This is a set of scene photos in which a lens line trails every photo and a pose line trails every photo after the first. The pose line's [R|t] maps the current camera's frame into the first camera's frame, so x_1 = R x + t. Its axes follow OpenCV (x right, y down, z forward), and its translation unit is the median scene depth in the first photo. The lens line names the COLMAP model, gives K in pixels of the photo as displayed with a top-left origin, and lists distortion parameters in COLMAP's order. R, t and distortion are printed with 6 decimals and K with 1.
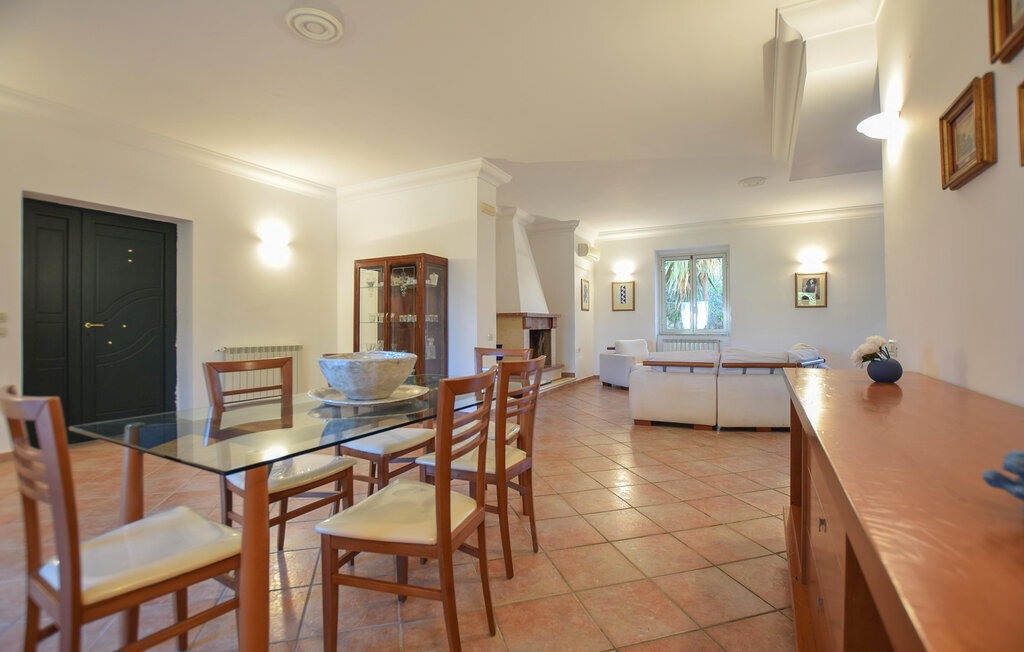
lens RADIAL K [[469.4, 0, 511.3], [0, 469.4, 320.5], [0, 0, 1]] dist [-0.004693, -0.000028]
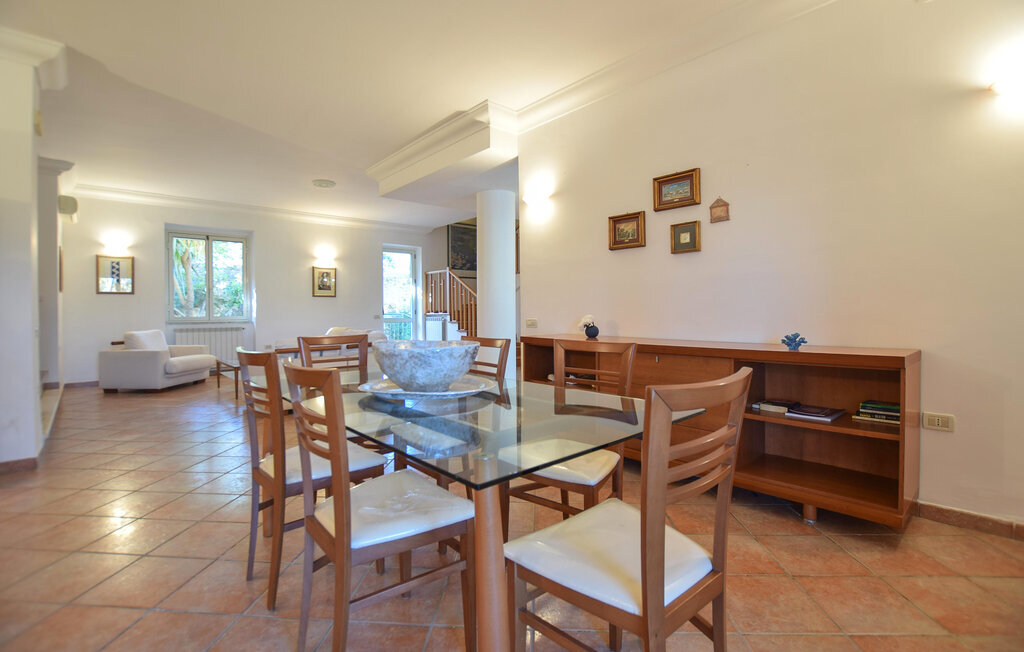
lens RADIAL K [[469.4, 0, 513.0], [0, 469.4, 322.8], [0, 0, 1]] dist [-0.004693, -0.000028]
pose [[0.336037, -0.025467, 0.941504, -0.286952], [-0.005078, 0.999571, 0.028850, 0.001230], [-0.941835, -0.014475, 0.335764, 0.141227]]
